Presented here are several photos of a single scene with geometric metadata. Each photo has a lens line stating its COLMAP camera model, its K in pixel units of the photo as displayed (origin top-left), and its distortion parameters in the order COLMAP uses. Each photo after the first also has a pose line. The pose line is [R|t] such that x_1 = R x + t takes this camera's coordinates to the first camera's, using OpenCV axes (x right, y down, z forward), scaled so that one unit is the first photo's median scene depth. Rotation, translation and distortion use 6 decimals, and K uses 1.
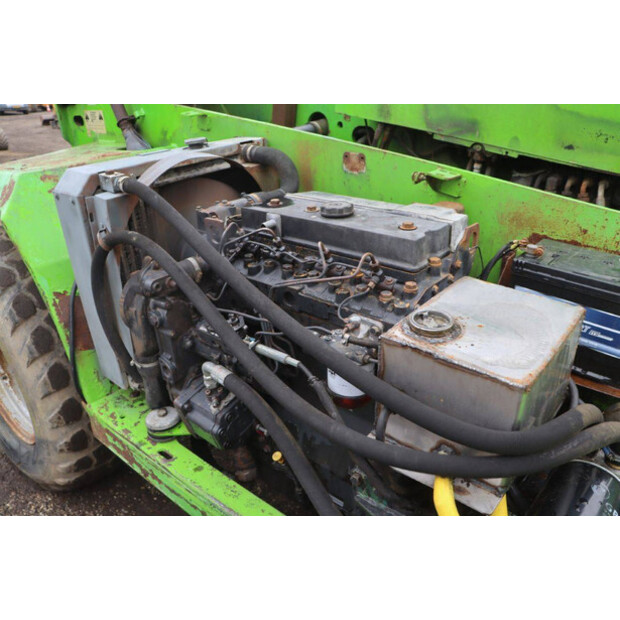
lens RADIAL K [[507.2, 0, 310.0], [0, 507.2, 310.0], [0, 0, 1]] dist [-0.192272, 0.180245]
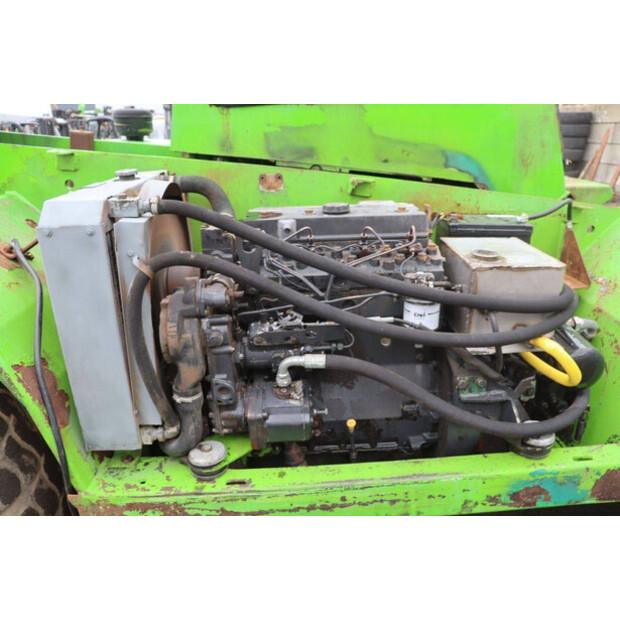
lens RADIAL K [[507.2, 0, 310.0], [0, 507.2, 310.0], [0, 0, 1]] dist [-0.192272, 0.180245]
pose [[0.733156, -0.220532, 0.643310, -0.679774], [0.292802, 0.956155, -0.005917, 0.022256], [-0.613799, 0.192700, 0.765583, 0.114908]]
